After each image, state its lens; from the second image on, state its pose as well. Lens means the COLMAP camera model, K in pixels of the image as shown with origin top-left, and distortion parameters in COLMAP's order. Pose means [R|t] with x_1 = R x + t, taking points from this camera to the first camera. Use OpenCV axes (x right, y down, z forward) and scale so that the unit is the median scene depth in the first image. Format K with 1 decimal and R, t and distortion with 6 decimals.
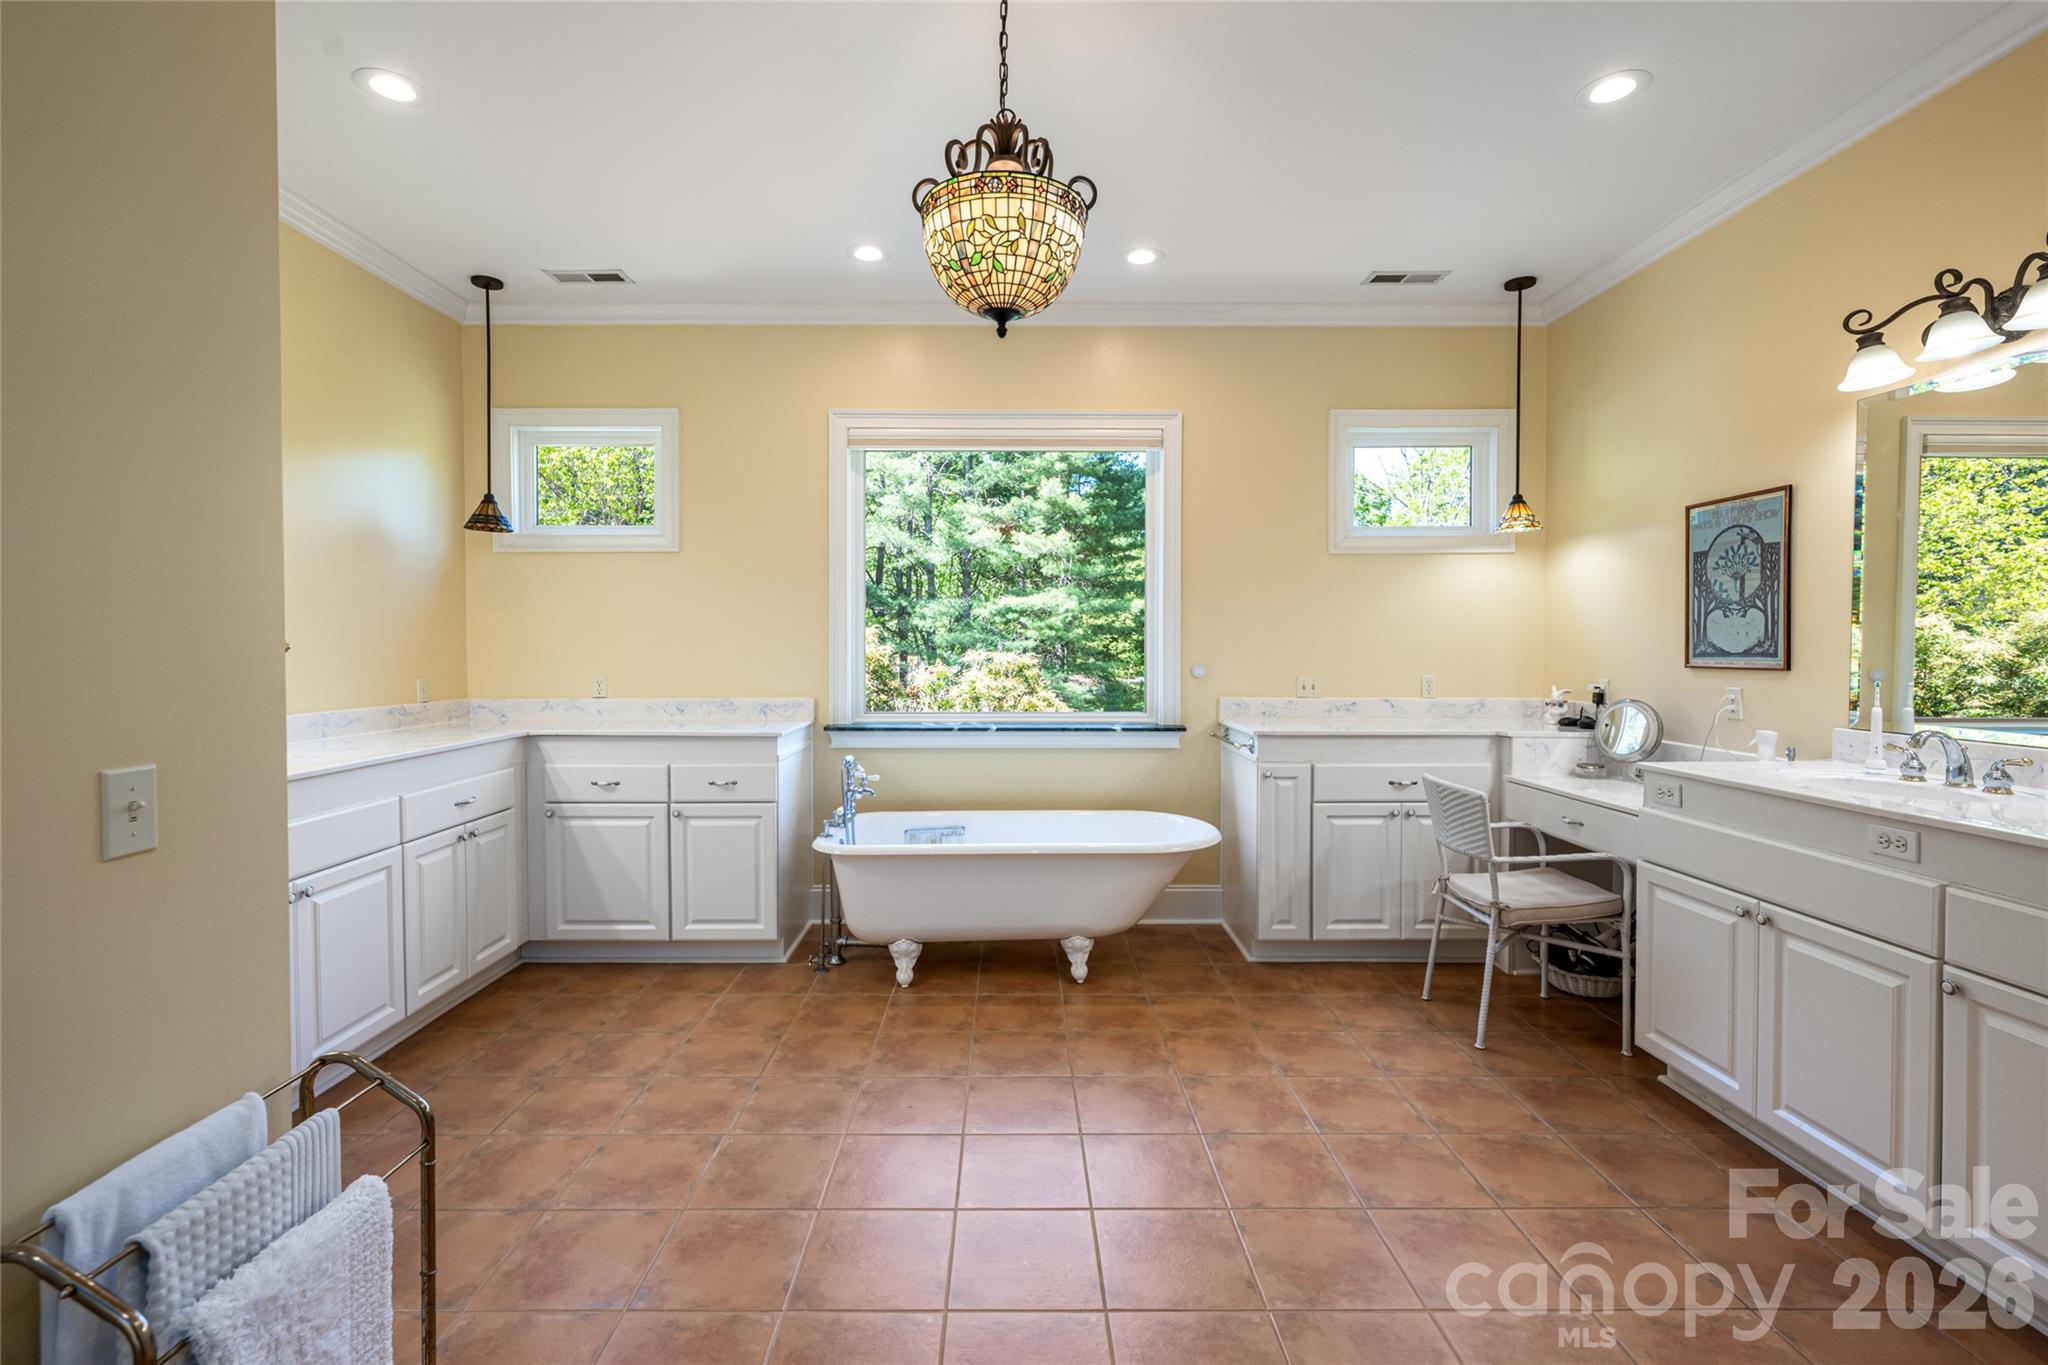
lens RADIAL K [[895.6, 0, 1021.3], [0, 895.6, 669.9], [0, 0, 1]] dist [0.002464, -0.000095]
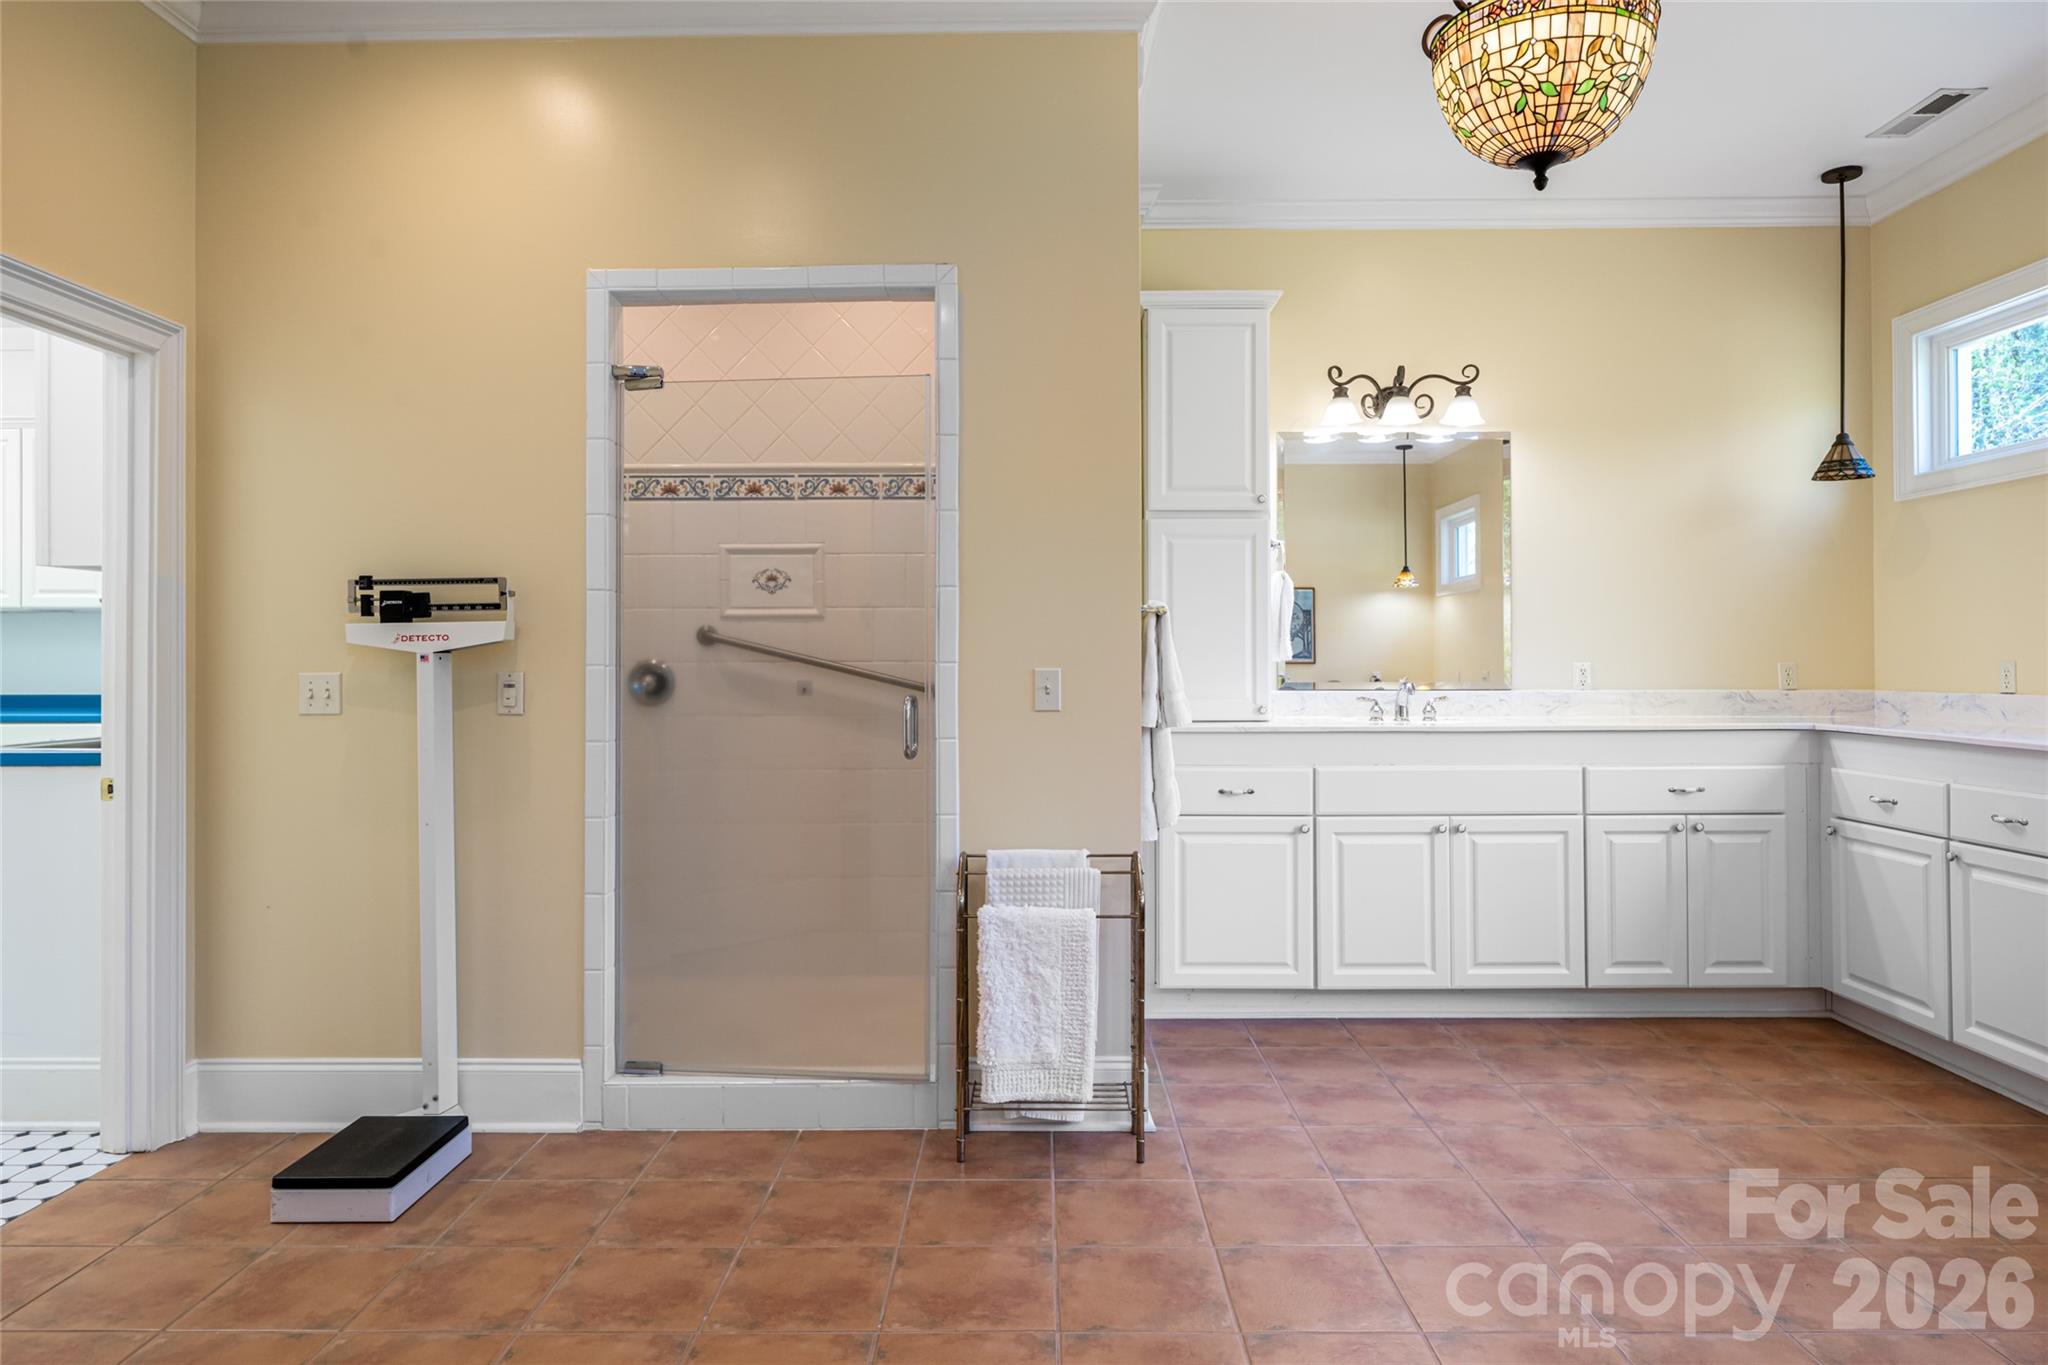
lens RADIAL K [[1231.1, 0, 1021.1], [0, 1231.1, 669.7], [0, 0, 1]] dist [0.005065, 0.002396]
pose [[-0.013616, 0.004750, -0.999896, 0.694242], [-0.023252, 0.999717, 0.005065, 0.036736], [0.999637, 0.023319, -0.013501, 0.366719]]
